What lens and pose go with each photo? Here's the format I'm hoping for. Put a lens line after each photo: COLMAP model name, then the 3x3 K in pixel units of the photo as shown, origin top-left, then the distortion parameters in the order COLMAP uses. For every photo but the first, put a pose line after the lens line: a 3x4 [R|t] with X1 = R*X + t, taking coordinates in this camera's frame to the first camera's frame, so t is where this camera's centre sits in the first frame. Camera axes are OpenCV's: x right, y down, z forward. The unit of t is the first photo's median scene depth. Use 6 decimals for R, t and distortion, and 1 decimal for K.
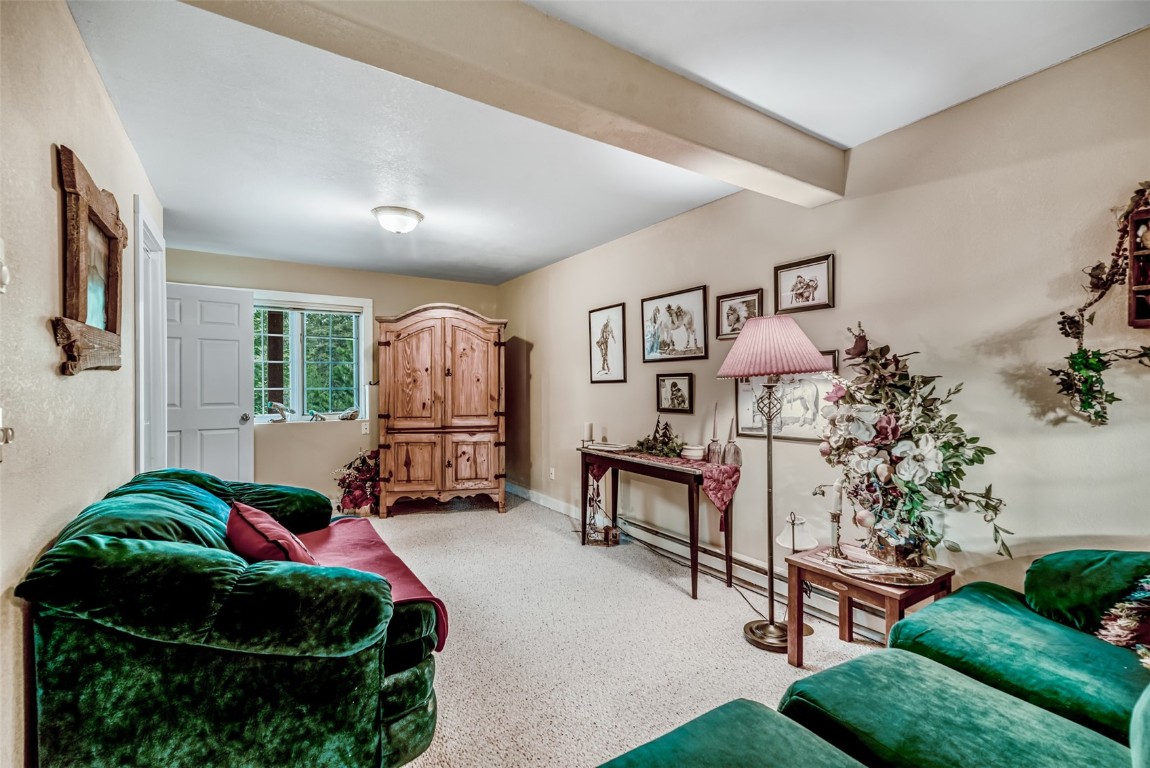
lens RADIAL K [[499.7, 0, 572.2], [0, 499.7, 386.9], [0, 0, 1]] dist [0.005366, 0.000978]
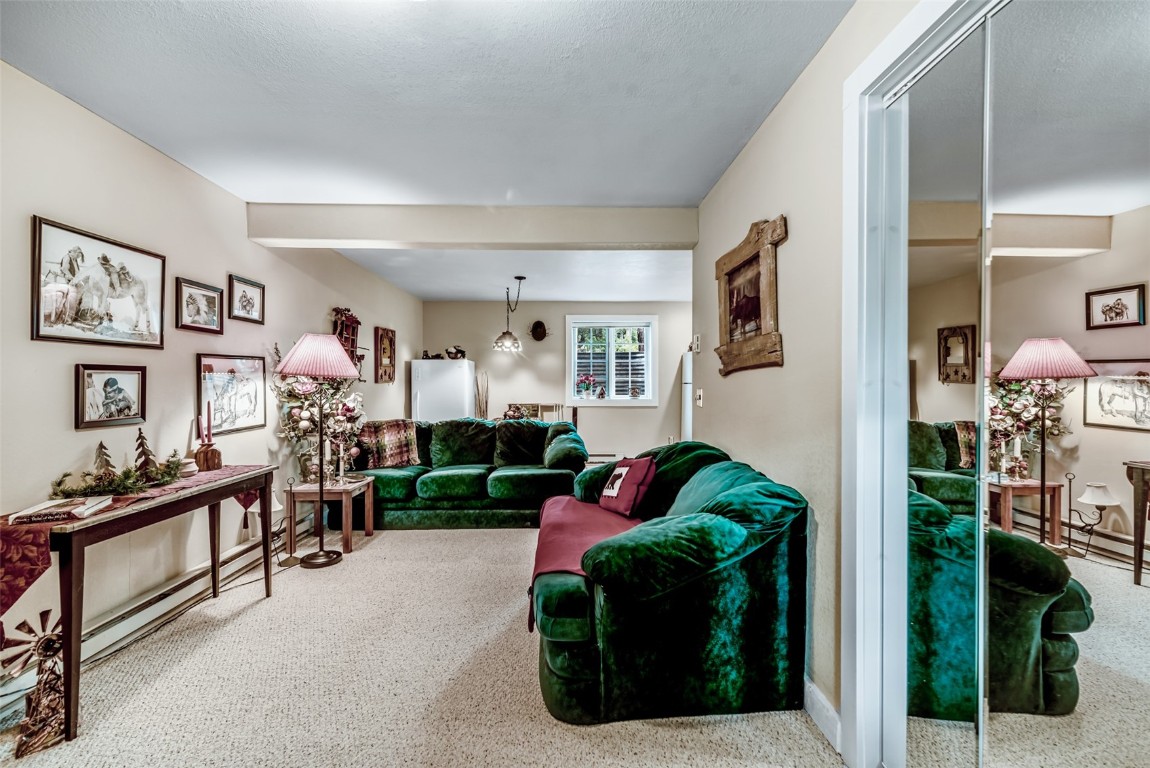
lens RADIAL K [[499.7, 0, 574.1], [0, 499.7, 381.1], [0, 0, 1]] dist [0.005366, 0.000978]
pose [[-0.853709, -0.000296, 0.520751, -0.672035], [0.000668, 0.999998, 0.001663, -0.007407], [-0.520751, 0.001767, -0.853707, 1.294310]]
